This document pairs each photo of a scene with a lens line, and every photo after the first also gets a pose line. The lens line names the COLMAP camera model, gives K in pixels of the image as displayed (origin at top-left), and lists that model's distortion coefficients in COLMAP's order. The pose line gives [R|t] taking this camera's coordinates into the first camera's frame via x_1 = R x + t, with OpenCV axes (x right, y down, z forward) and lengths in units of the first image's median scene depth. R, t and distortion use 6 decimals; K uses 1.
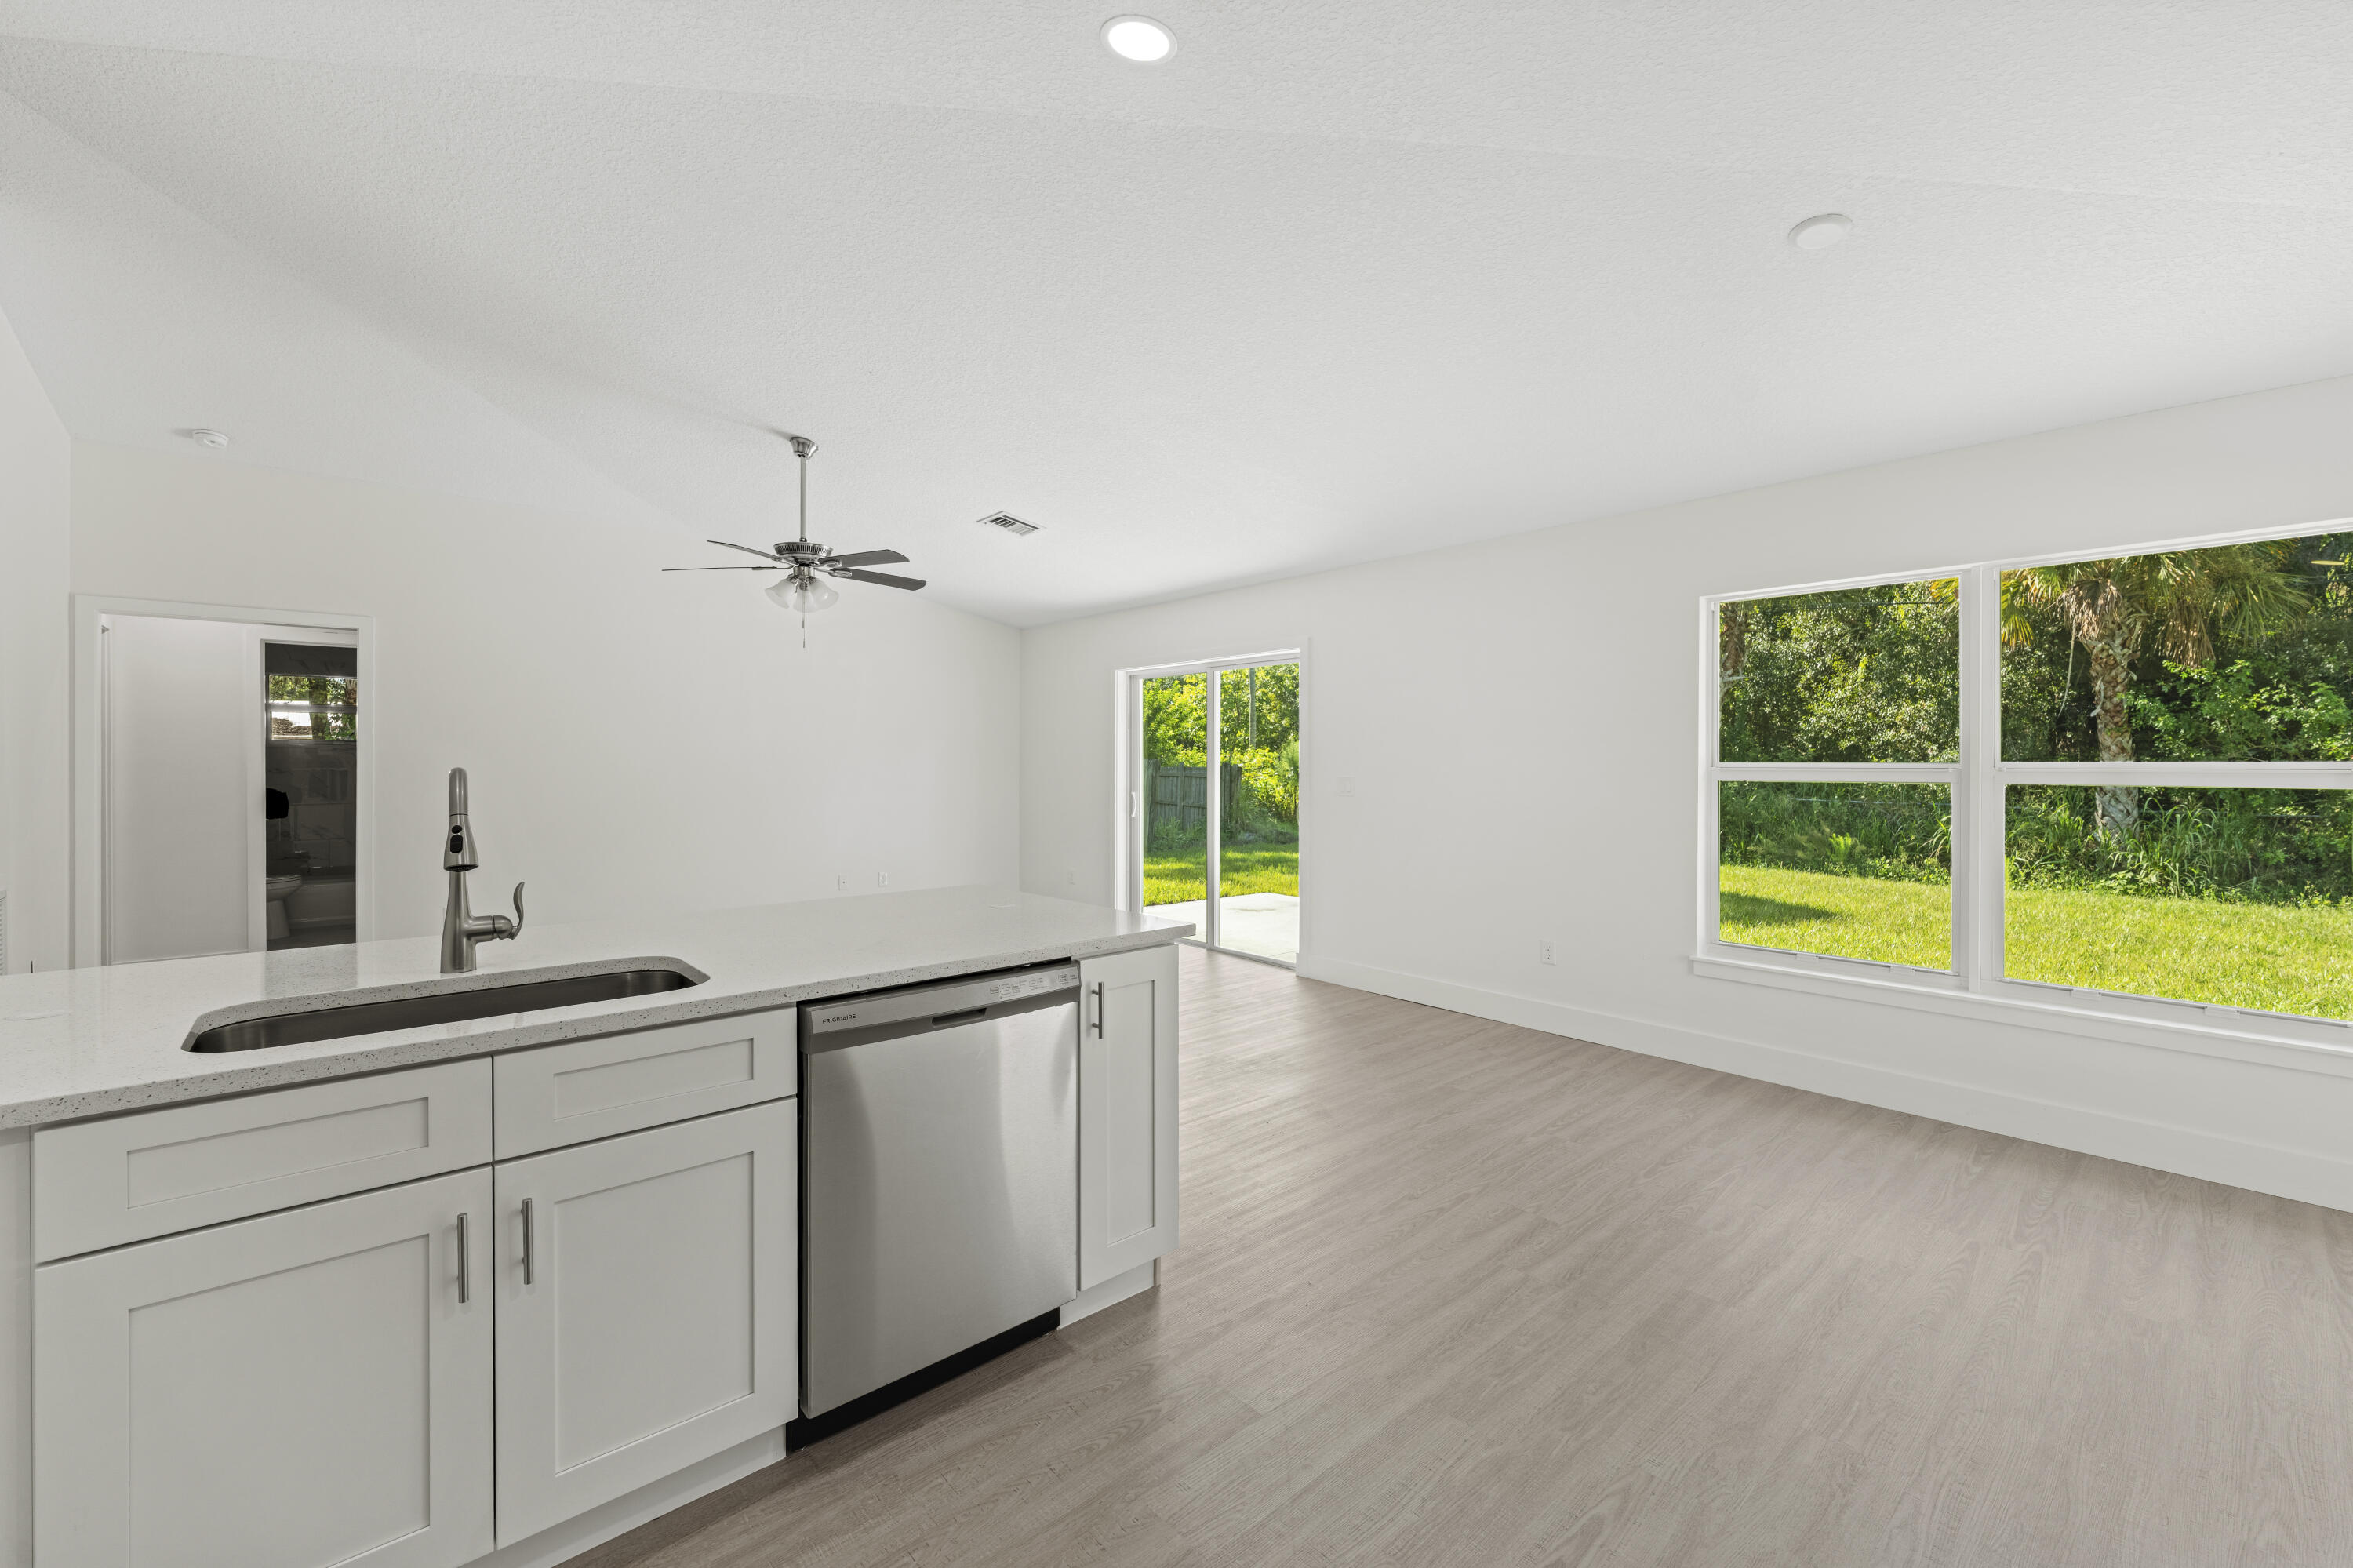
lens RADIAL K [[951.4, 0, 1172.6], [0, 951.4, 768.2], [0, 0, 1]] dist [0.000599, -0.000842]
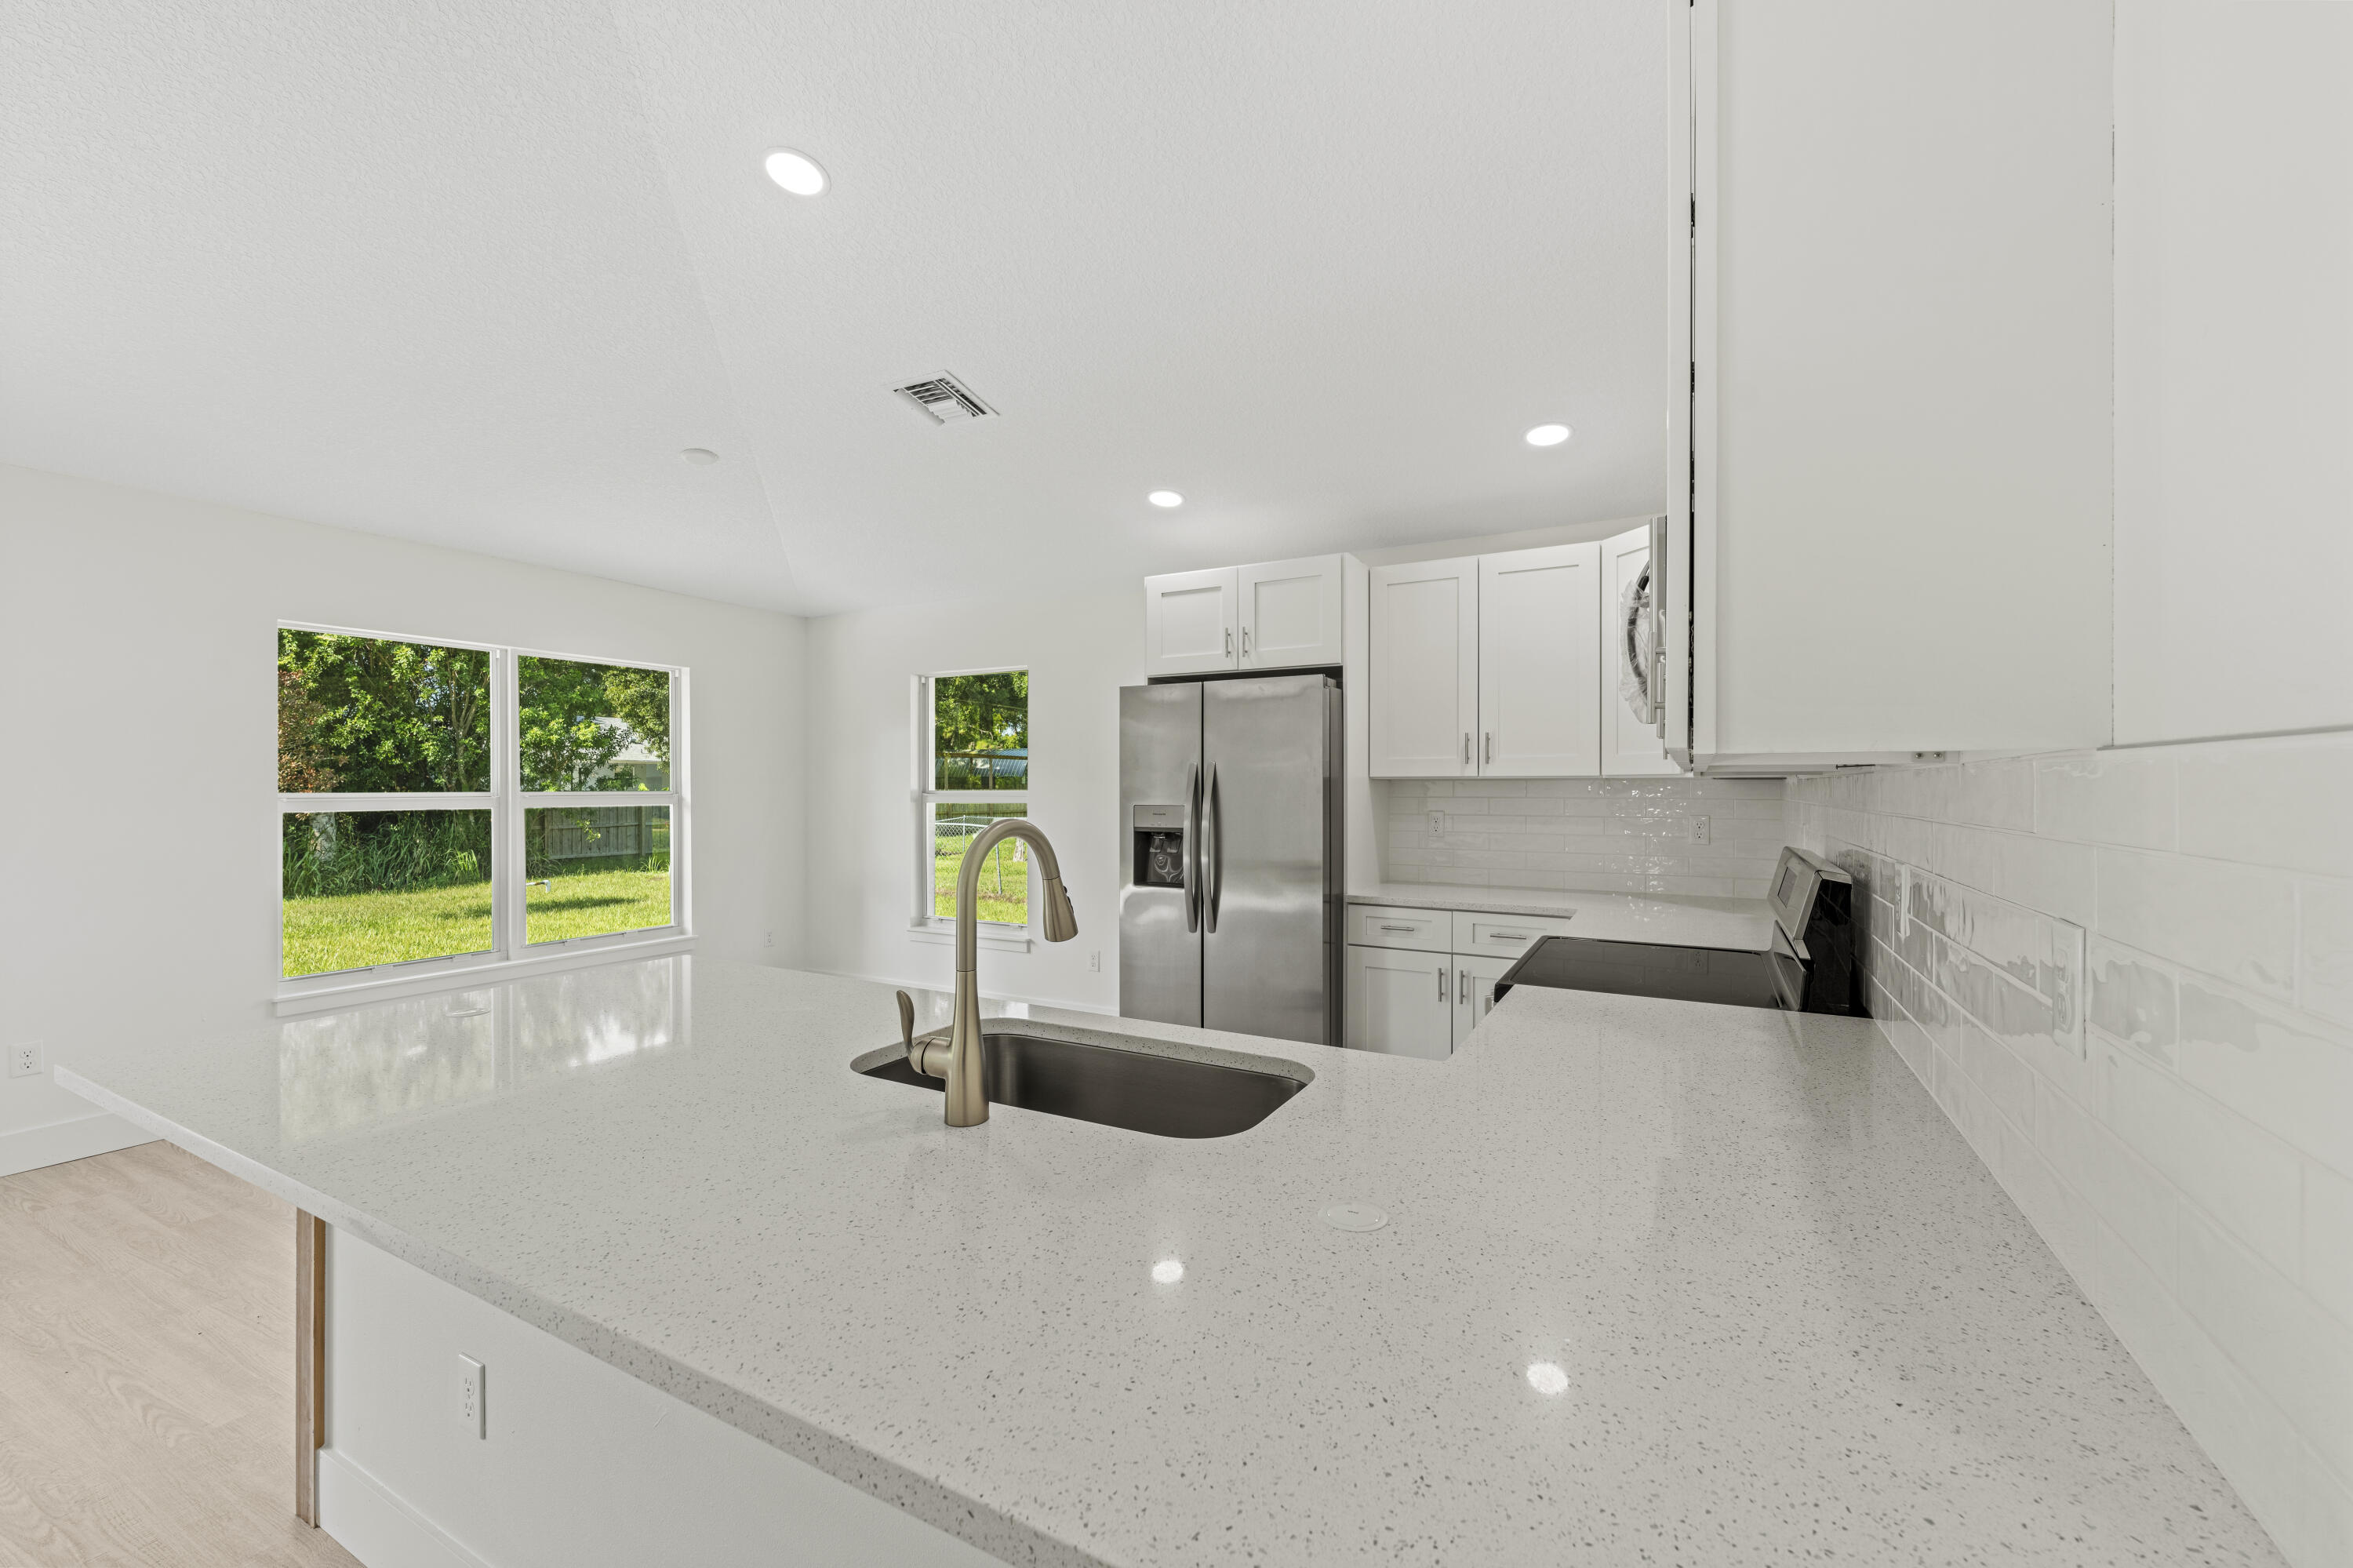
lens RADIAL K [[951.4, 0, 1168.1], [0, 951.4, 784.4], [0, 0, 1]] dist [0.000599, -0.000842]
pose [[-0.343093, 0.001052, 0.939301, -0.636815], [0.004528, 0.999990, 0.000534, -0.010863], [-0.939290, 0.004437, -0.343094, 0.485405]]
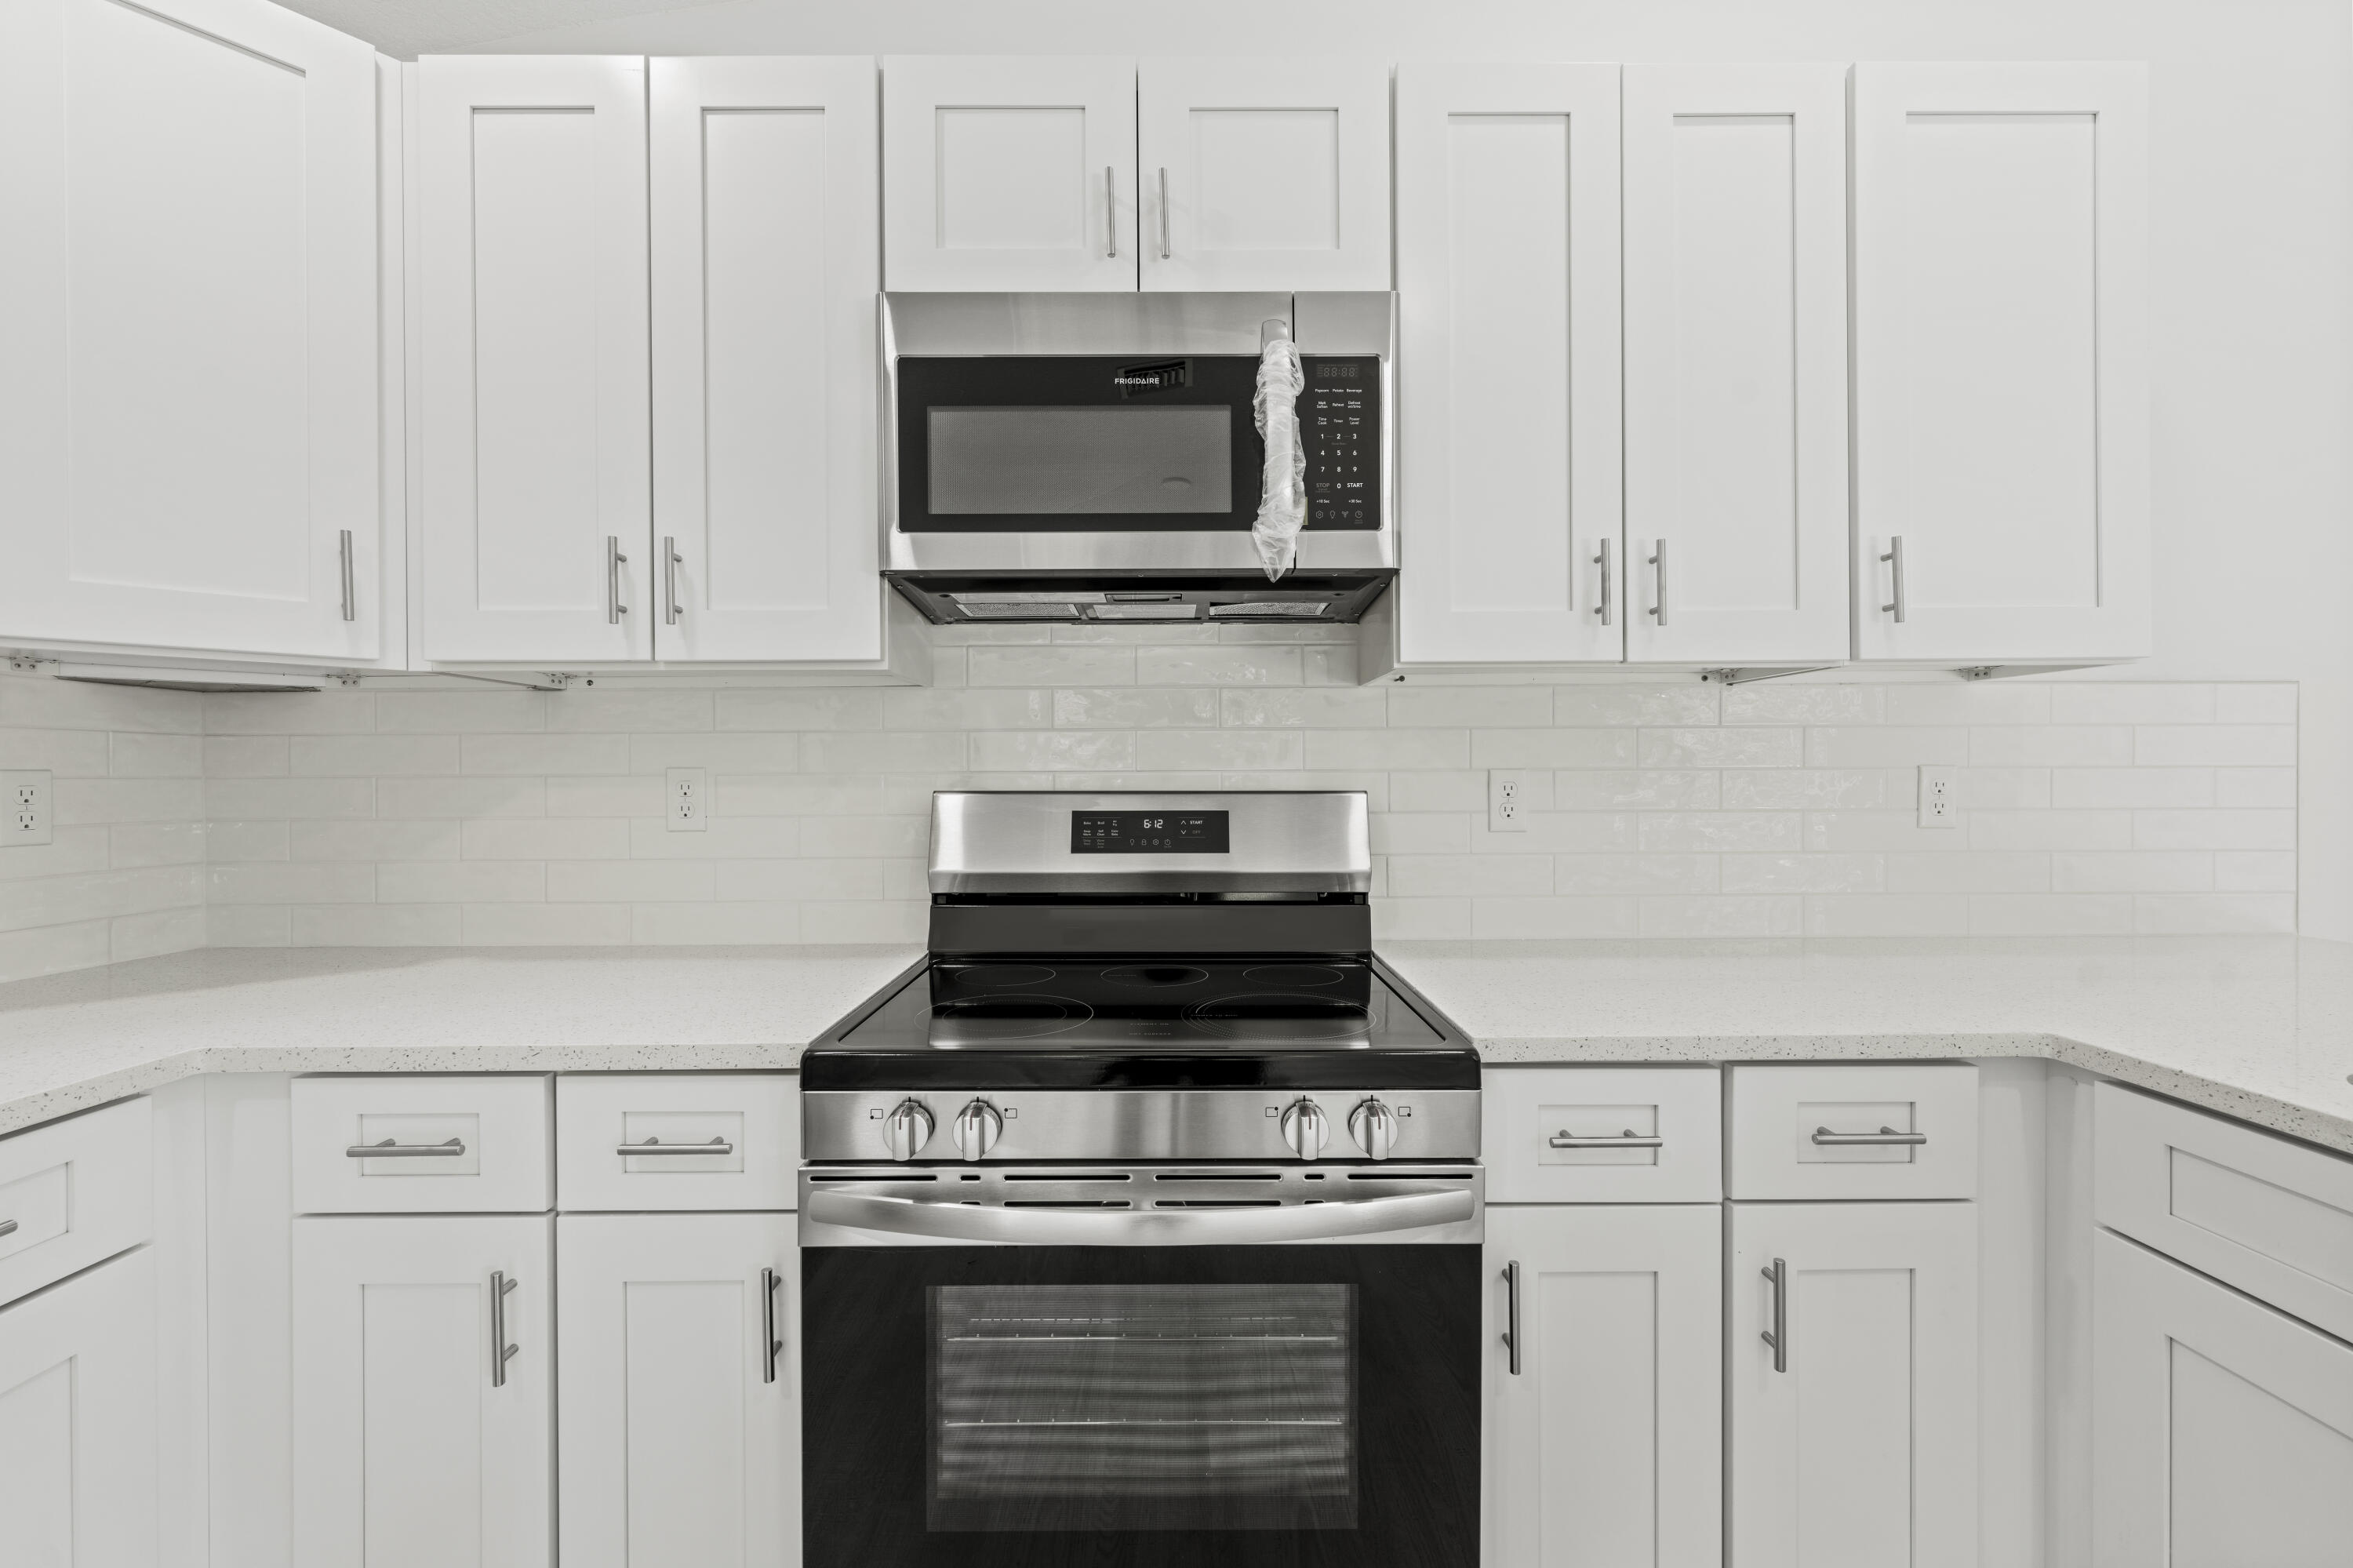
lens RADIAL K [[951.4, 0, 1177.0], [0, 951.4, 780.4], [0, 0, 1]] dist [0.000599, -0.000842]
pose [[-0.646901, 0.006583, -0.762546, 0.029054], [0.000489, 0.999966, 0.008218, 0.022075], [0.762574, 0.004944, -0.646882, 0.249205]]
